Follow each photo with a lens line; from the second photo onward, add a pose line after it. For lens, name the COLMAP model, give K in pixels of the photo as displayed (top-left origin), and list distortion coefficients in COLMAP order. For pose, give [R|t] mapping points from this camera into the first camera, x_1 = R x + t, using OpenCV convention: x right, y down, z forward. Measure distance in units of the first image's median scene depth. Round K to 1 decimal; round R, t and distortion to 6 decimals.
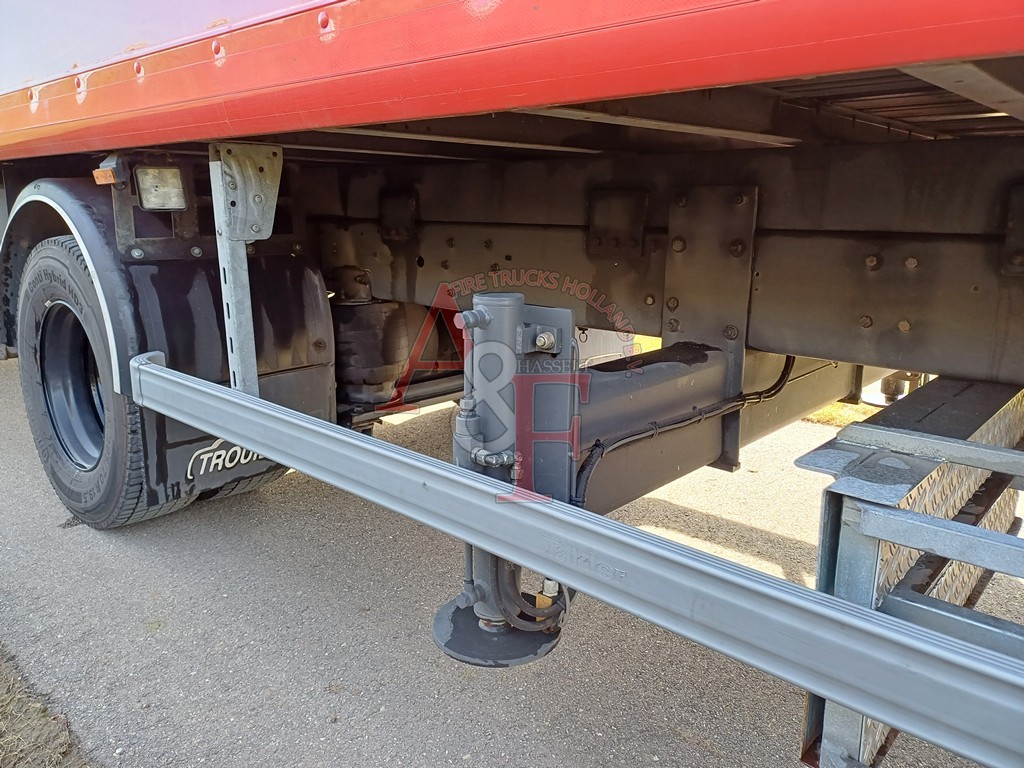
lens RADIAL K [[736.7, 0, 512.6], [0, 736.7, 361.3], [0, 0, 1]] dist [-0.000506, -0.003336]
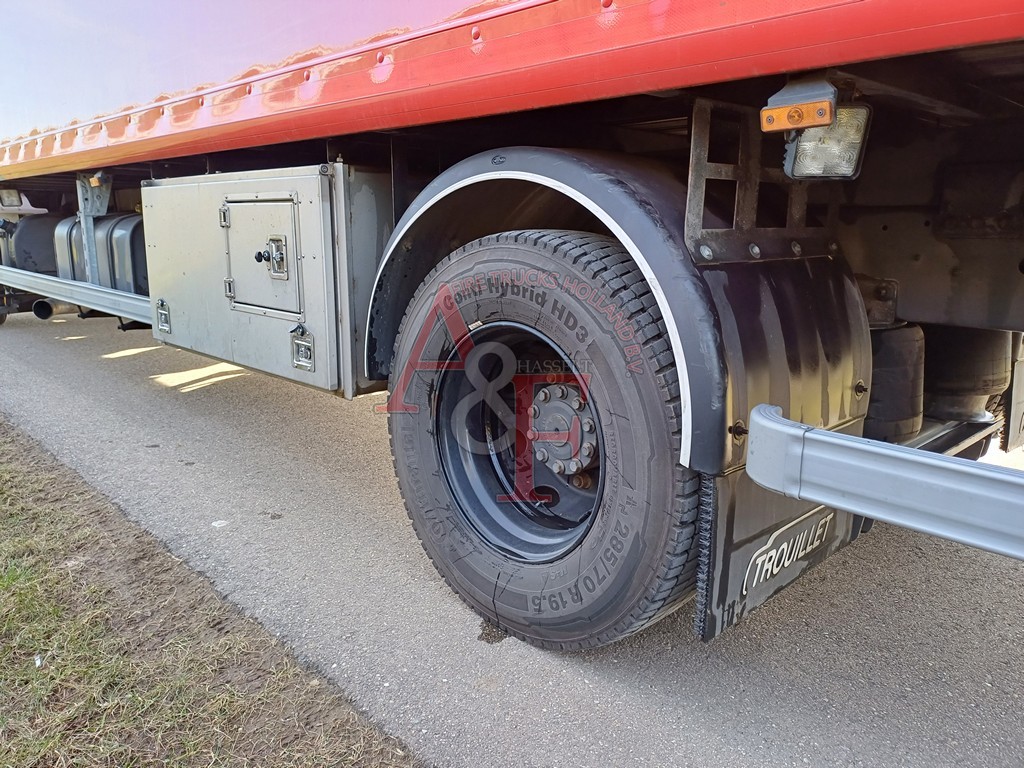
lens RADIAL K [[756.4, 0, 512.8], [0, 756.4, 364.5], [0, 0, 1]] dist [0.061617, -0.005958]
pose [[0.995756, 0.013414, -0.091047, -0.584453], [-0.015297, 0.999683, -0.020021, -0.029055], [0.090750, 0.021329, 0.995645, 0.298258]]
